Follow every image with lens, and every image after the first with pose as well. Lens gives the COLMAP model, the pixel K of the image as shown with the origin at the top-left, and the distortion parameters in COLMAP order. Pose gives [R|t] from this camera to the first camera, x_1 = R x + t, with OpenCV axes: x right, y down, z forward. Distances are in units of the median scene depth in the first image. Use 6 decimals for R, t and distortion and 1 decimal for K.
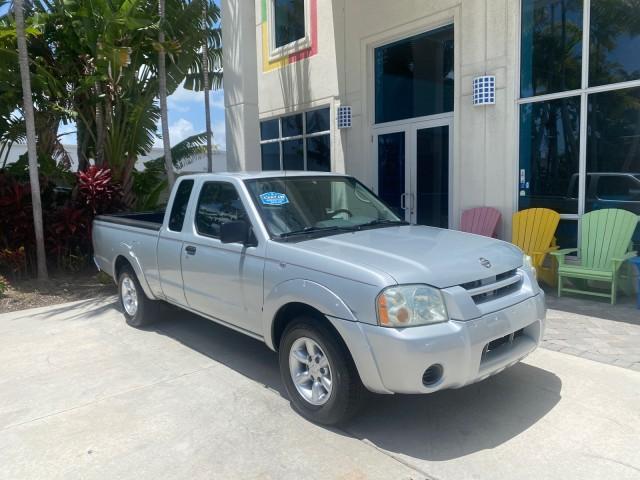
lens RADIAL K [[495.3, 0, 320.0], [0, 495.3, 240.0], [0, 0, 1]] dist [0.028327, -0.034655]
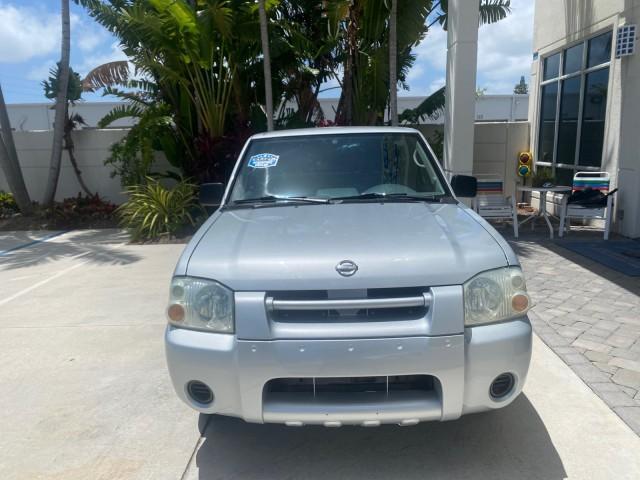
lens RADIAL K [[495.3, 0, 320.0], [0, 495.3, 240.0], [0, 0, 1]] dist [0.028327, -0.034655]
pose [[0.745380, 0.131386, -0.653564, 0.249212], [-0.062747, 0.989861, 0.127431, -0.024989], [0.663680, -0.053975, 0.746067, 0.150086]]
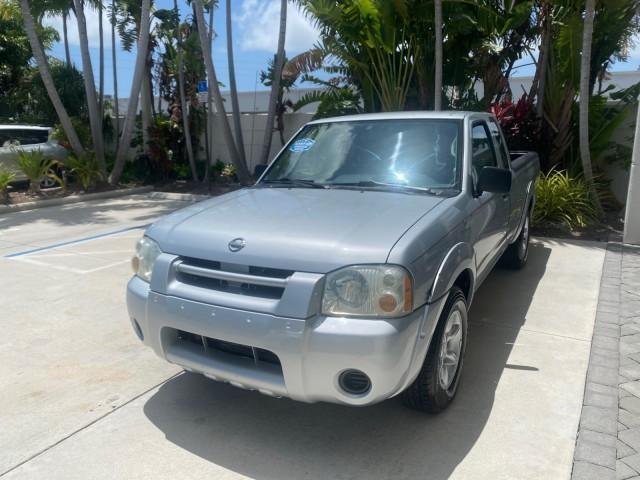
lens RADIAL K [[504.5, 0, 319.6], [0, 504.5, 243.1], [0, 0, 1]] dist [-0.004328, -0.005100]
pose [[0.320242, 0.224871, -0.920260, 0.380617], [-0.091913, 0.974211, 0.206069, -0.044556], [0.942866, 0.018591, 0.332652, 0.302020]]
